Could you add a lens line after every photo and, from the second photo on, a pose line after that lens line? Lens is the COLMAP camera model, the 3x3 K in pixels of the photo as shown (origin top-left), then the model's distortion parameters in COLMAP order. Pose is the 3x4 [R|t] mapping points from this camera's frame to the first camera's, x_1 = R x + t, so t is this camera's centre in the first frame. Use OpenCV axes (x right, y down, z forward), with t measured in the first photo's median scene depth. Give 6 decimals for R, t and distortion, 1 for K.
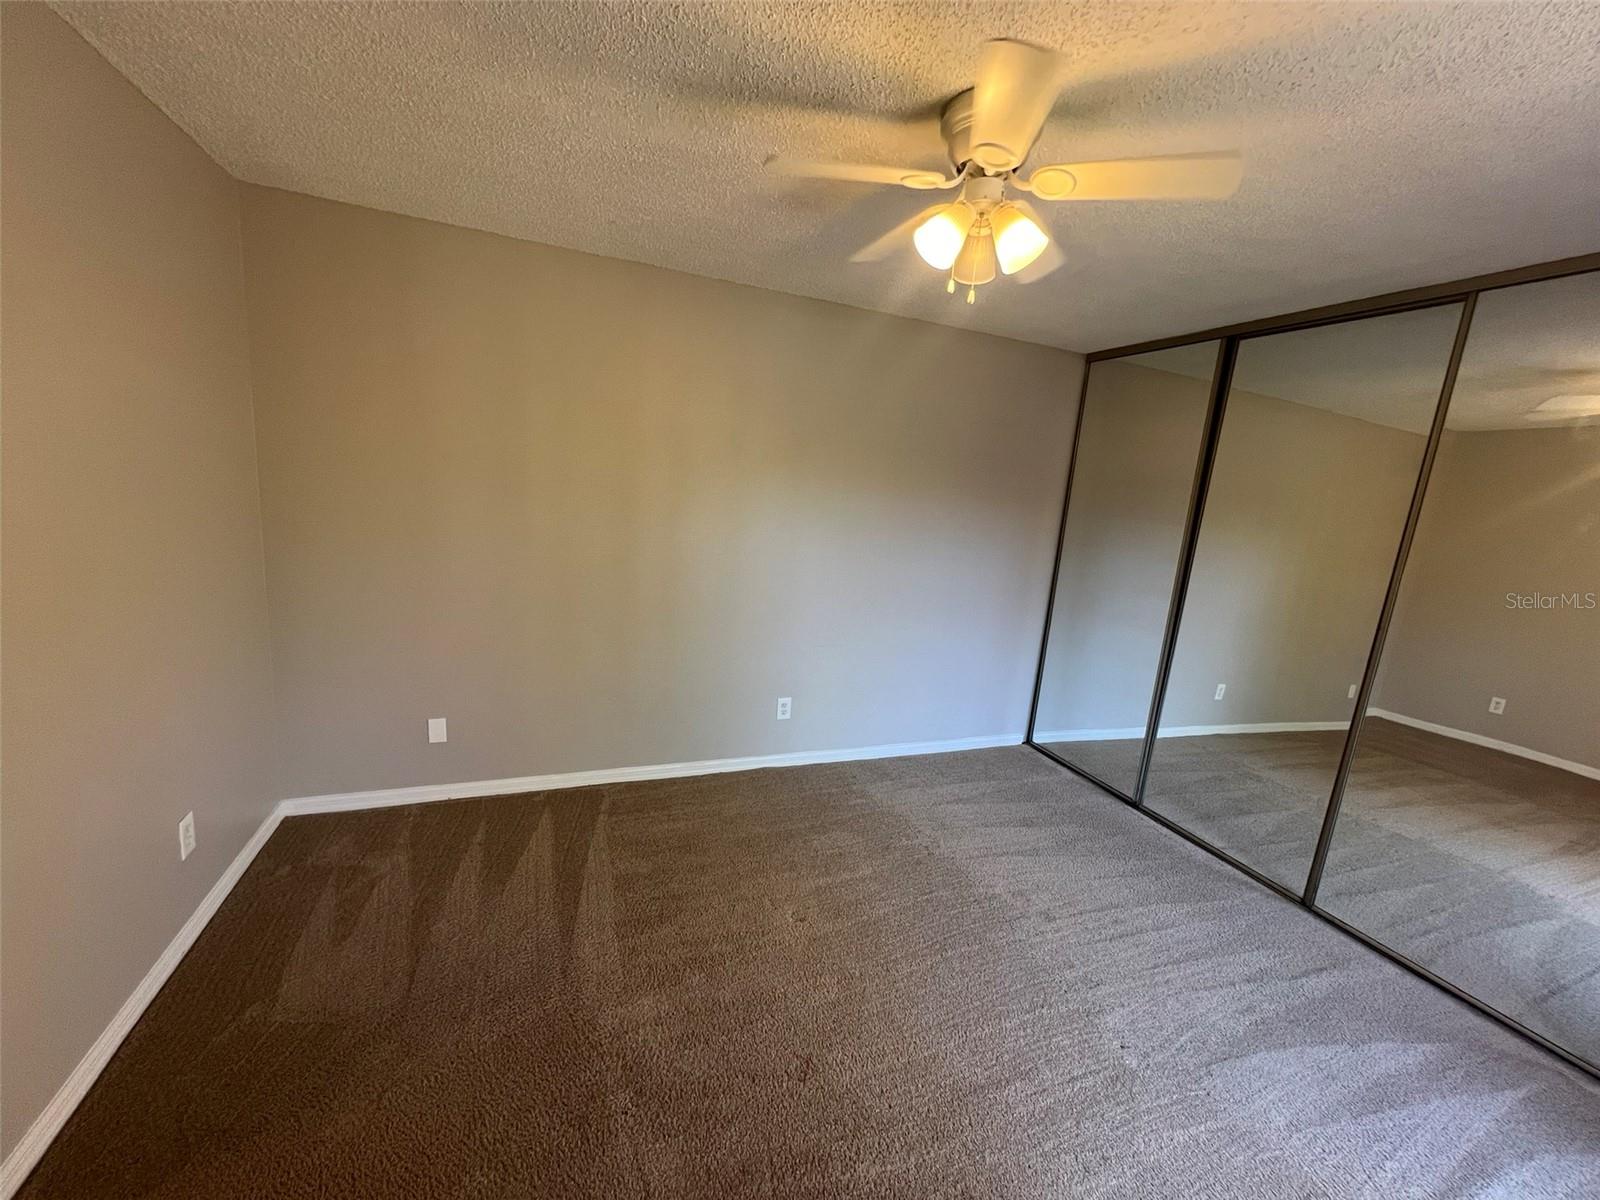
lens RADIAL K [[638.8, 0, 803.2], [0, 638.8, 603.9], [0, 0, 1]] dist [-0.000601, 0.000452]
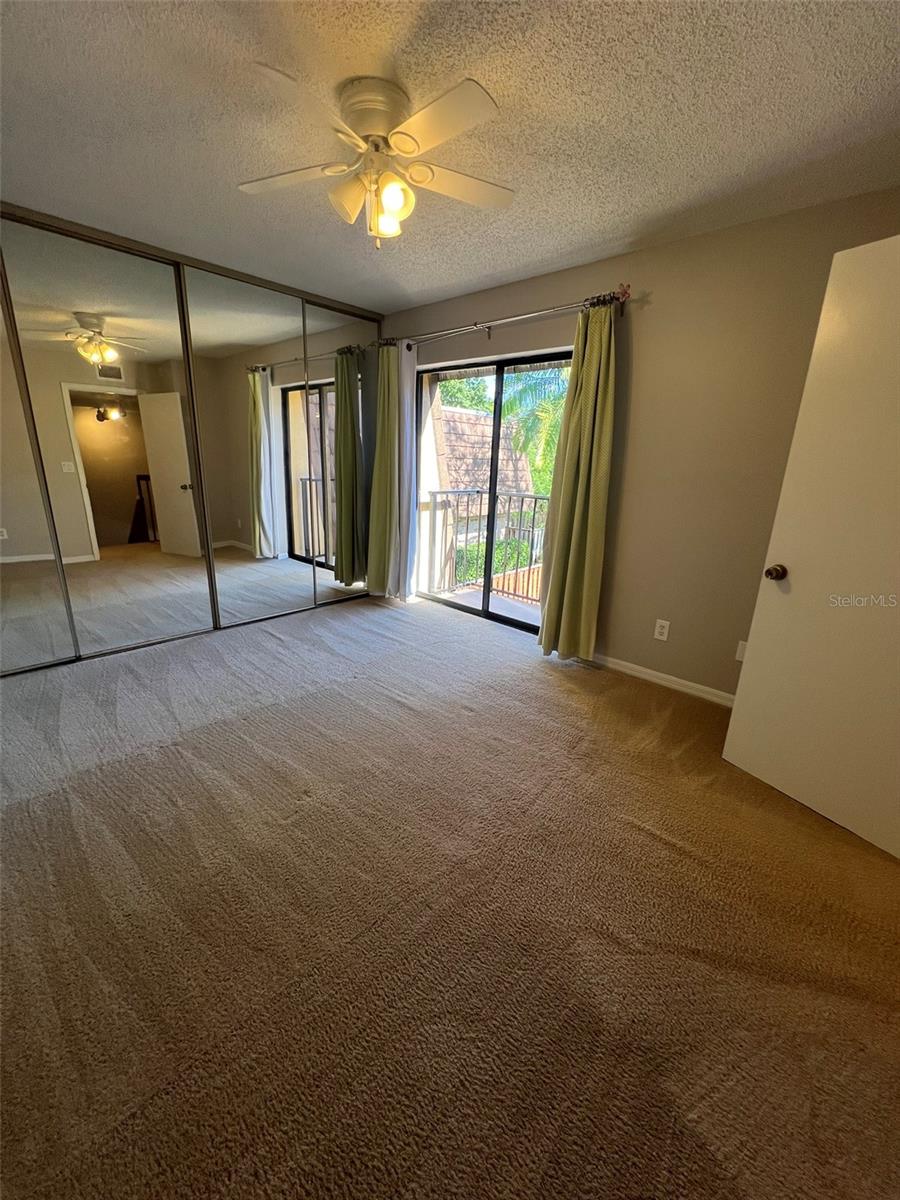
lens RADIAL K [[479.1, 0, 451.2], [0, 479.1, 598.3], [0, 0, 1]] dist [-0.000601, 0.000452]
pose [[-0.423630, -0.357856, 0.832152, -0.626977], [0.089104, 0.897739, 0.431421, -0.138214], [-0.901442, 0.256911, -0.348423, 0.892704]]
